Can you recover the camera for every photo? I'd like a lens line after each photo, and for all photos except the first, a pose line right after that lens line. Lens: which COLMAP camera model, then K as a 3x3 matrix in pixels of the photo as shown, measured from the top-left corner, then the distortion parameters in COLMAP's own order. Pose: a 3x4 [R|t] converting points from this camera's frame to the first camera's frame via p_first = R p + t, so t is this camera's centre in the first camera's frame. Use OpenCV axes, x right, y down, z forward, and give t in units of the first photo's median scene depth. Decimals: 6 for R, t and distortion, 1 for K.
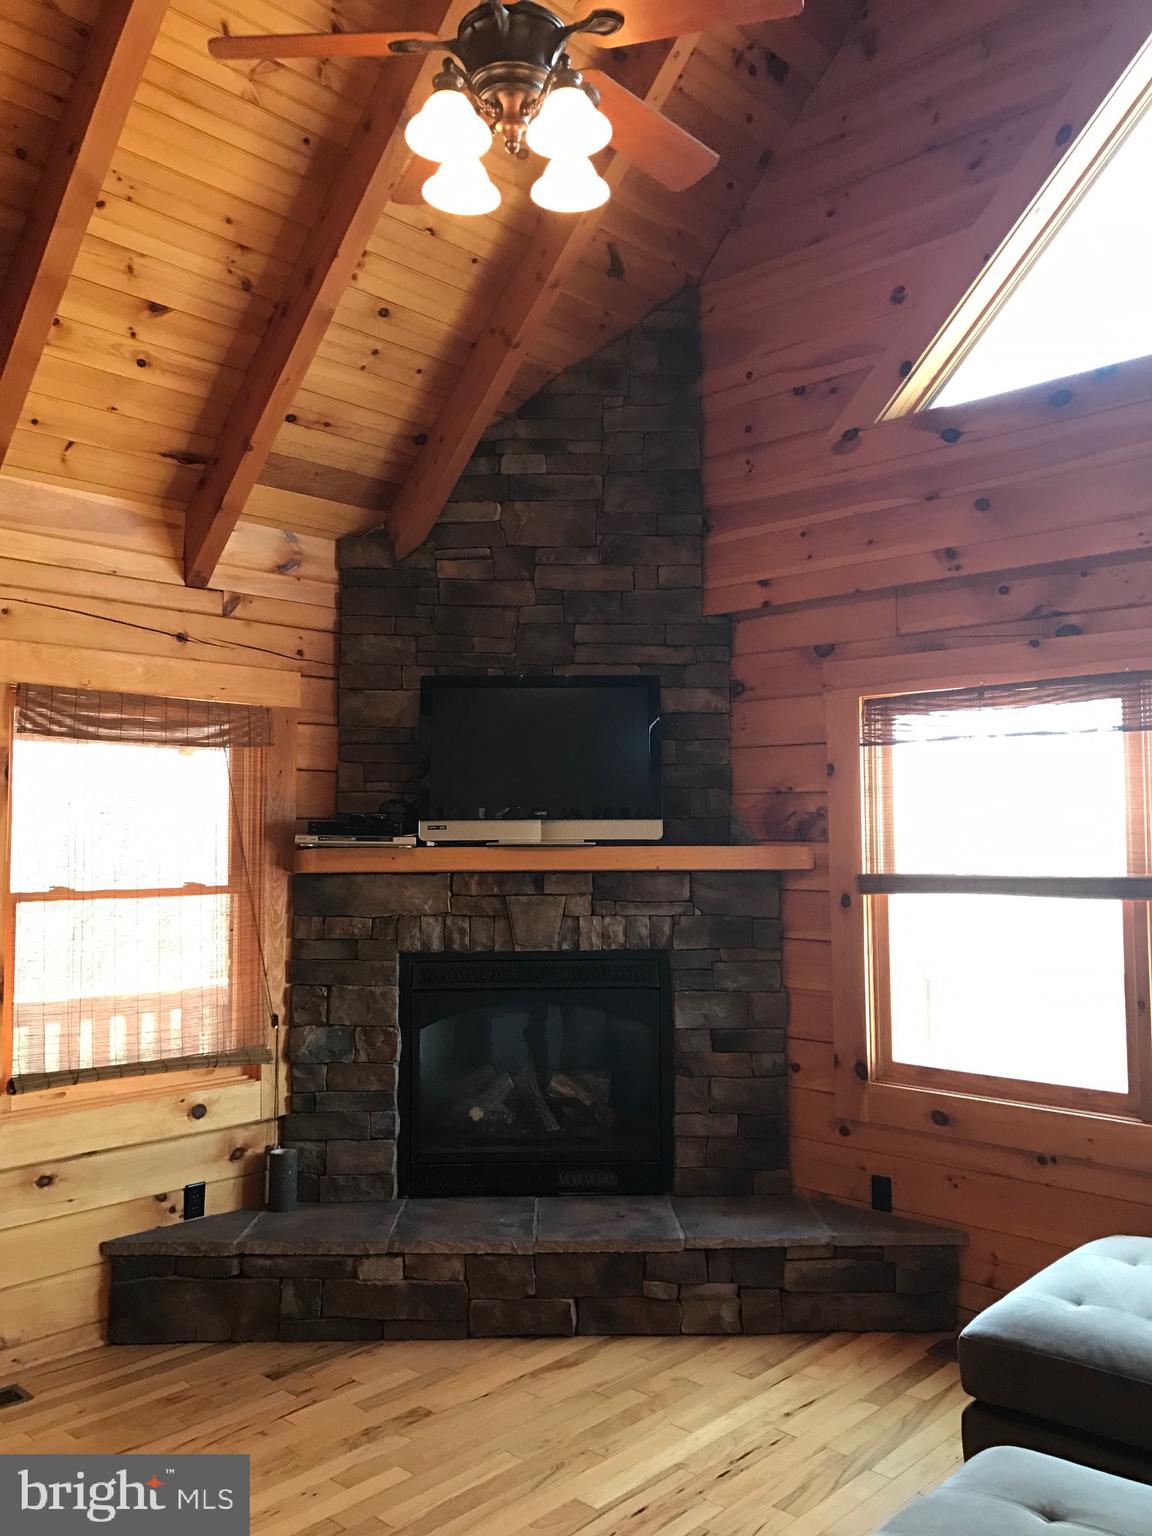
lens RADIAL K [[1265.7, 0, 566.2], [0, 1265.7, 744.0], [0, 0, 1]] dist [0.031267, -0.030997]
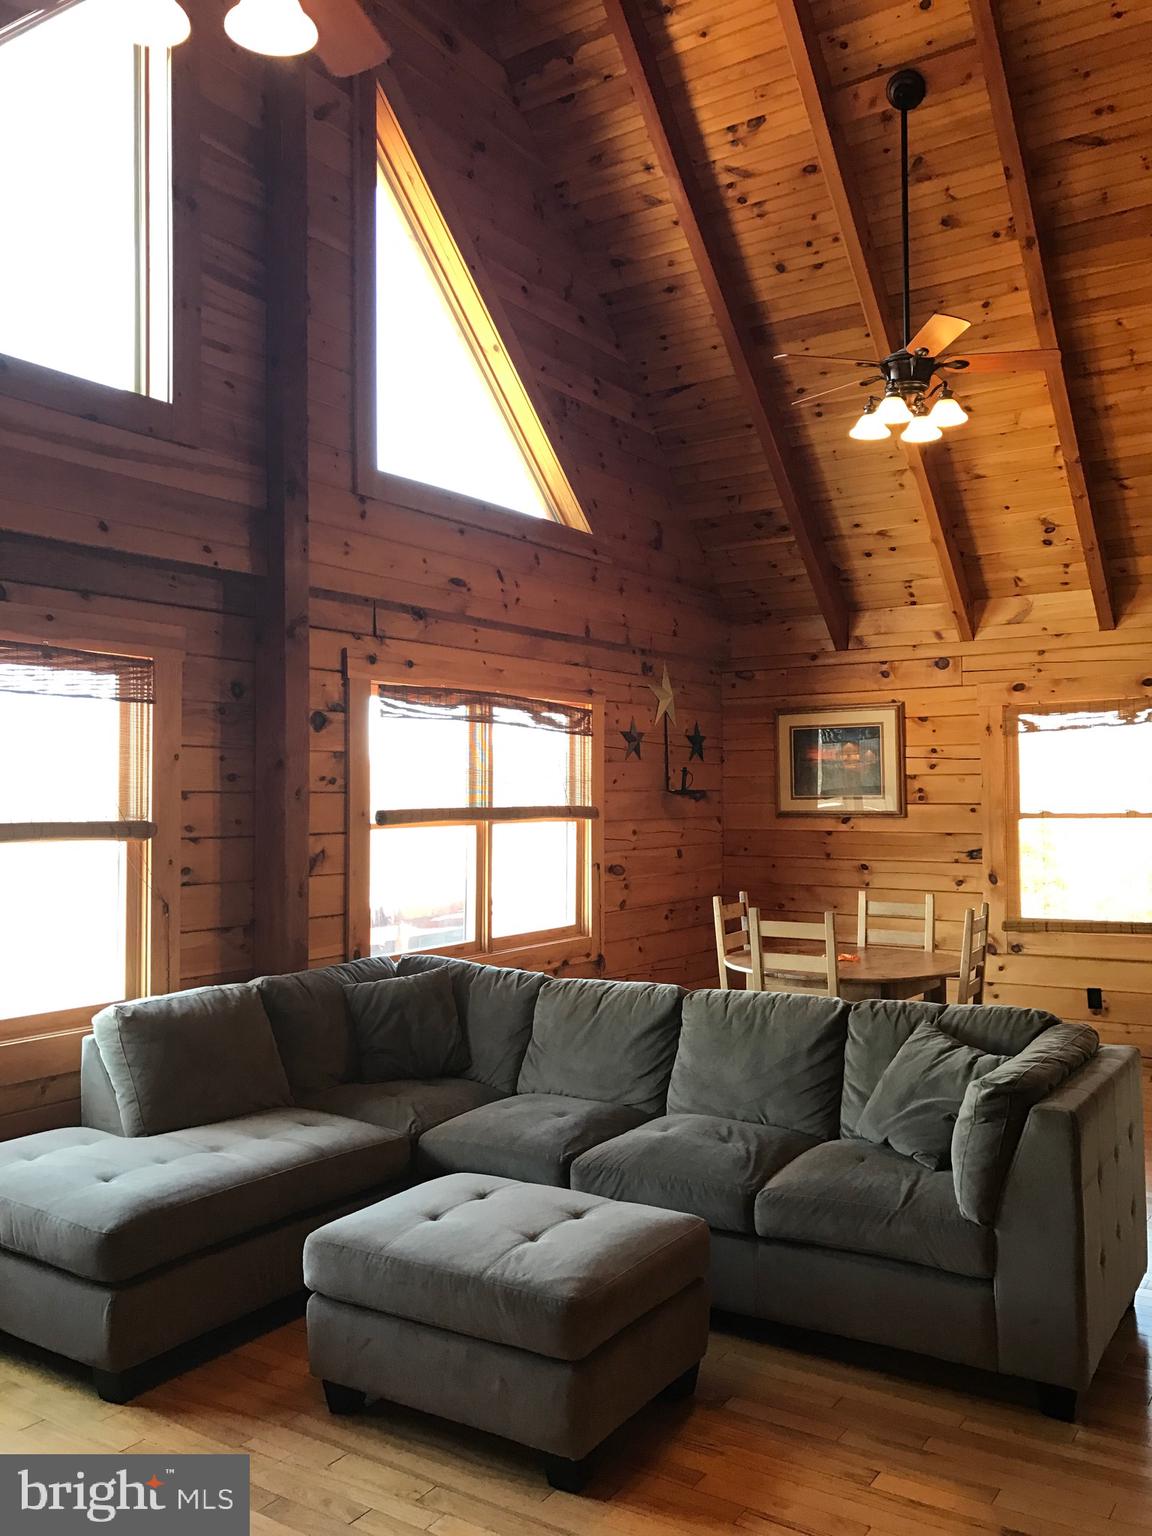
lens RADIAL K [[1265.7, 0, 576.9], [0, 1265.7, 752.2], [0, 0, 1]] dist [0.031267, -0.030997]
pose [[-0.146141, 0.024806, 0.988953, -0.566575], [-0.065957, 0.997217, -0.034760, 0.036326], [-0.987063, -0.070308, -0.144098, 0.516700]]
